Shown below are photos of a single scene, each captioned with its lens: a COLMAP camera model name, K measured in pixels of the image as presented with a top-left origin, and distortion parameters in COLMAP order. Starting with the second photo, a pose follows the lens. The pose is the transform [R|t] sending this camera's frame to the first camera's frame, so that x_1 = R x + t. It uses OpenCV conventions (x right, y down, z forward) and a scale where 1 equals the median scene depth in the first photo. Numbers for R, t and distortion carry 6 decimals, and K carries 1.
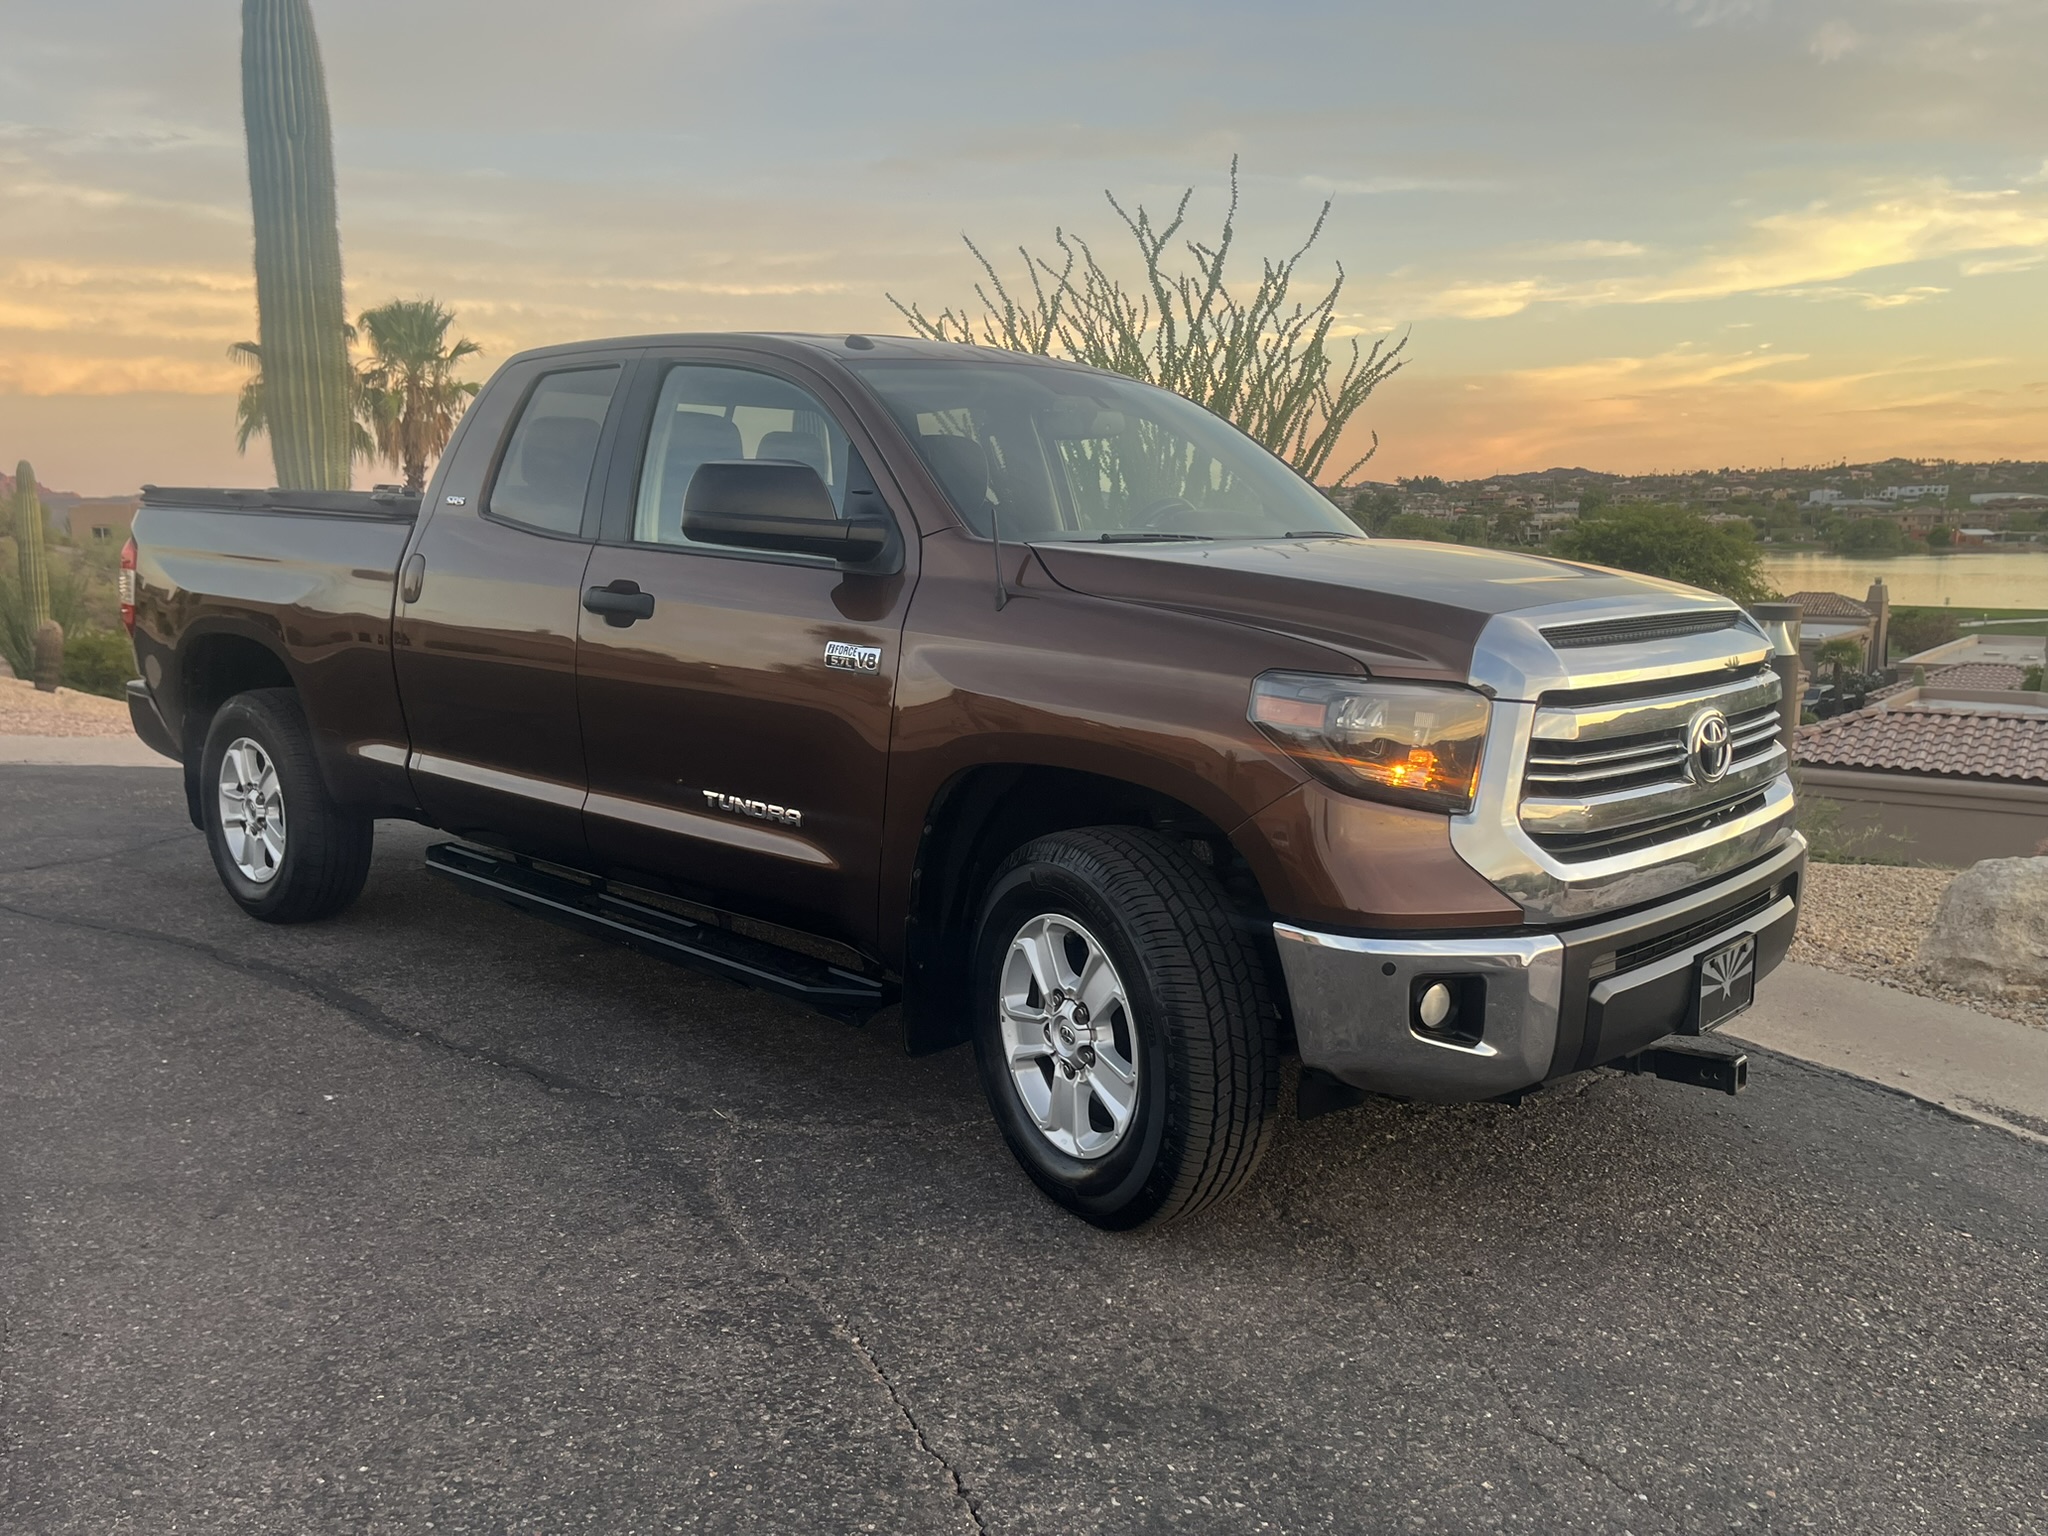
lens RADIAL K [[1702.8, 0, 1040.7], [0, 1702.8, 753.3], [0, 0, 1]] dist [0.034881, -0.026492]
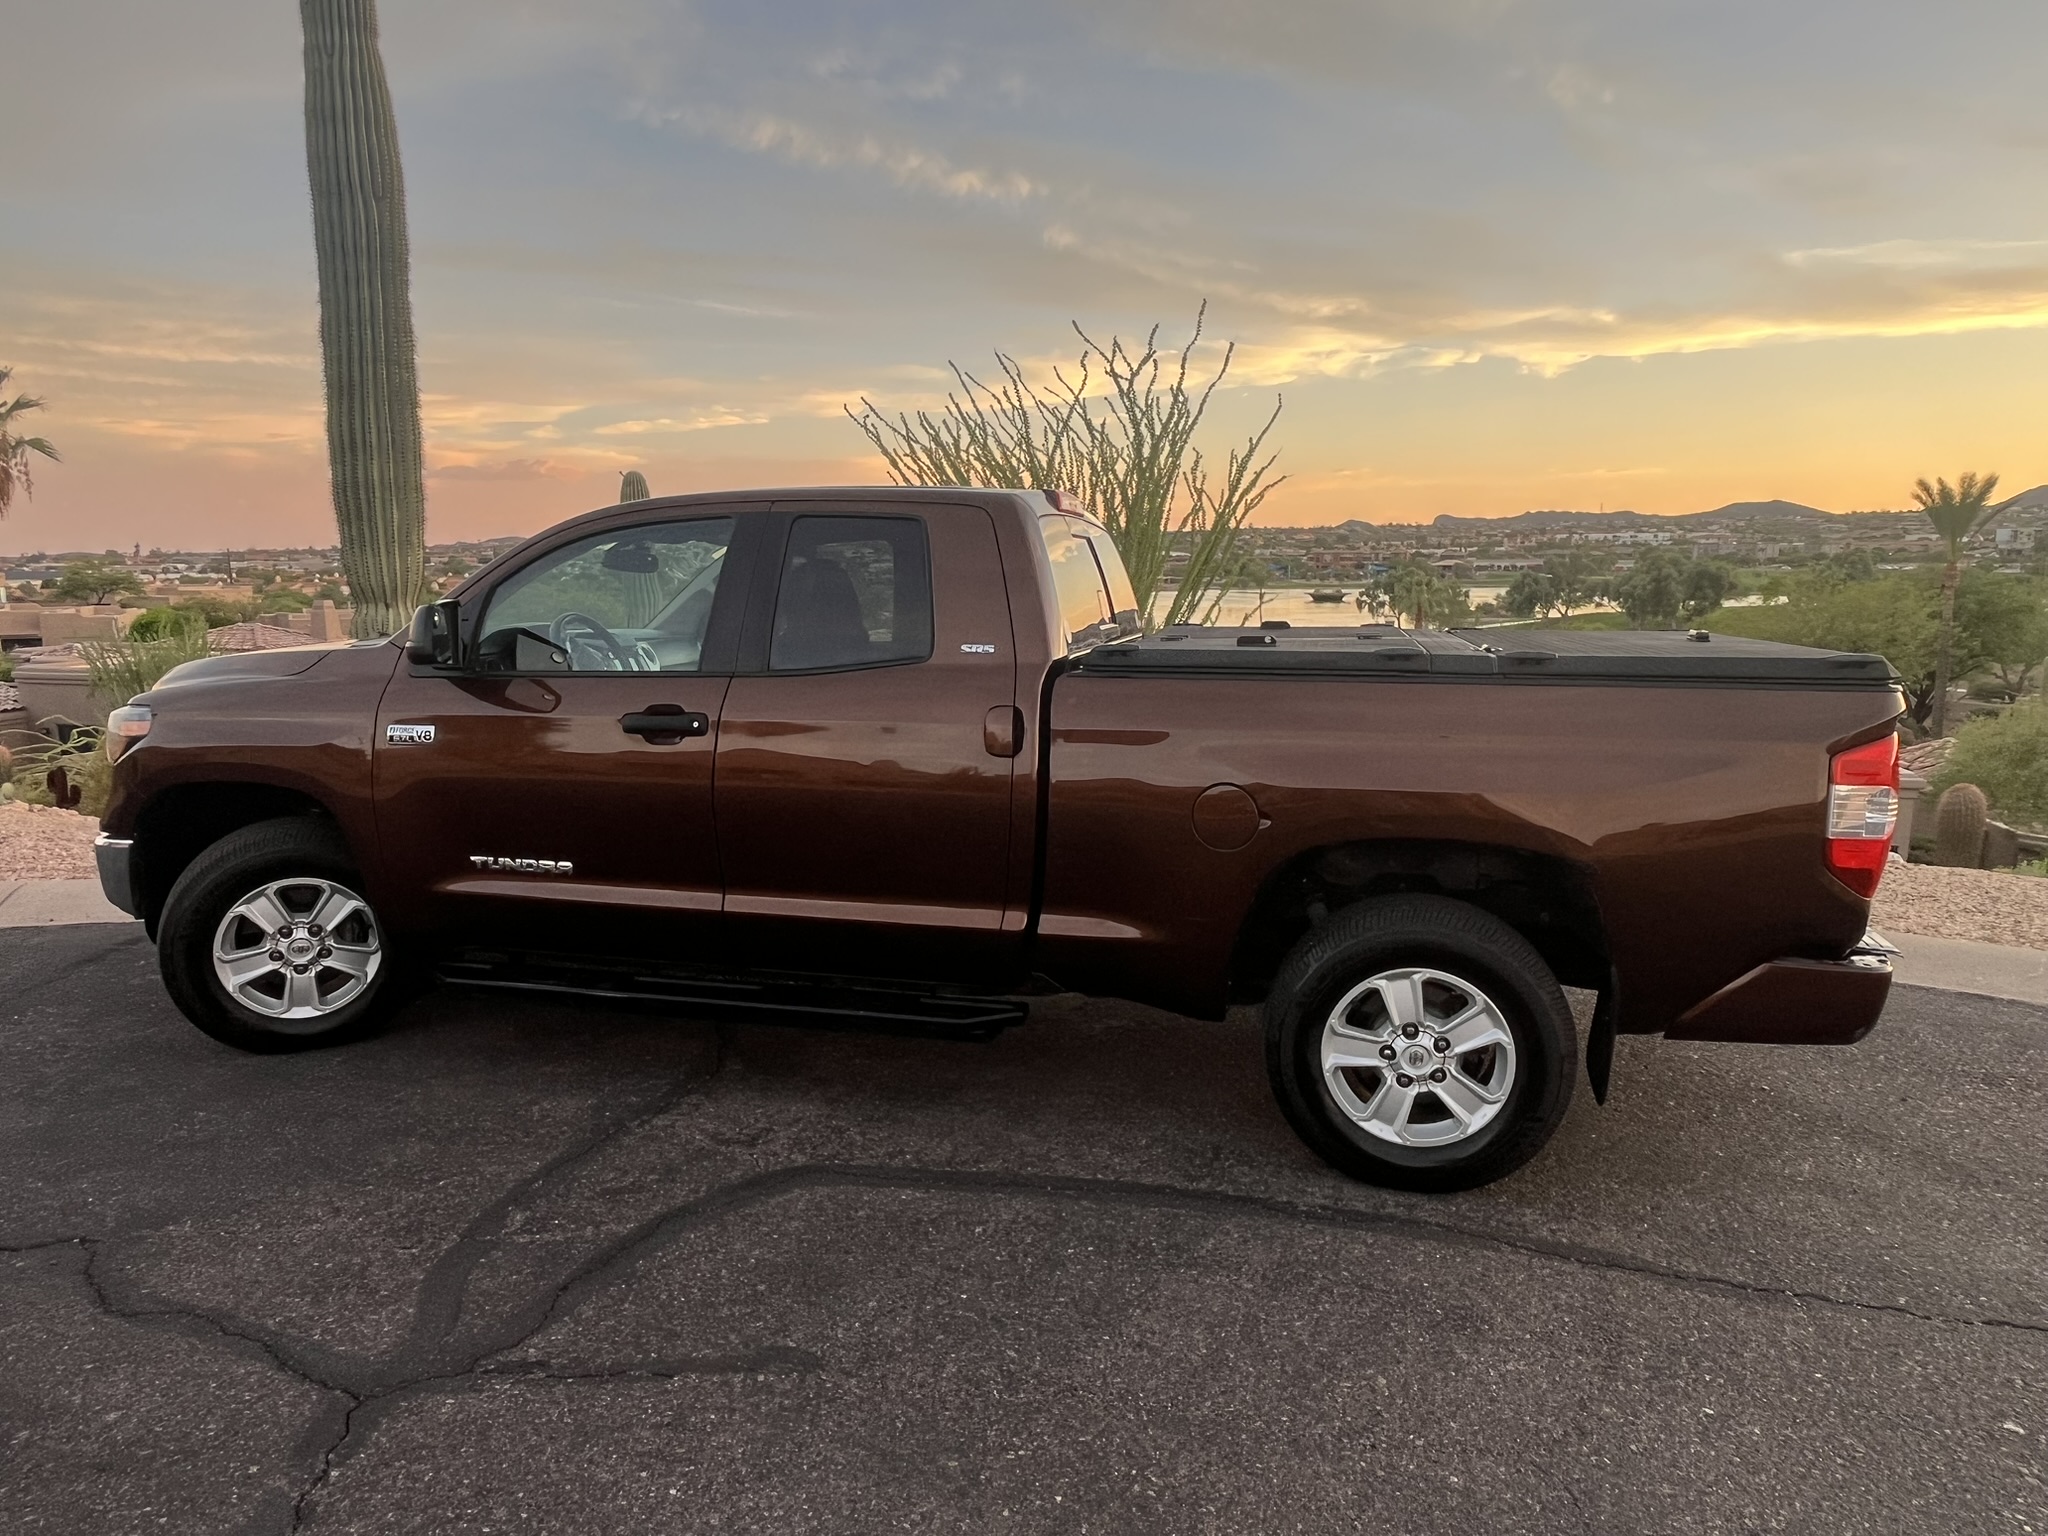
lens RADIAL K [[1282.5, 0, 1008.7], [0, 1282.5, 769.4], [0, 0, 1]] dist [-0.000869, -0.008499]
pose [[0.918717, -0.055315, 0.391022, -0.102705], [0.046262, 0.998399, 0.032543, -0.014608], [-0.392197, -0.011808, 0.919806, 0.056288]]
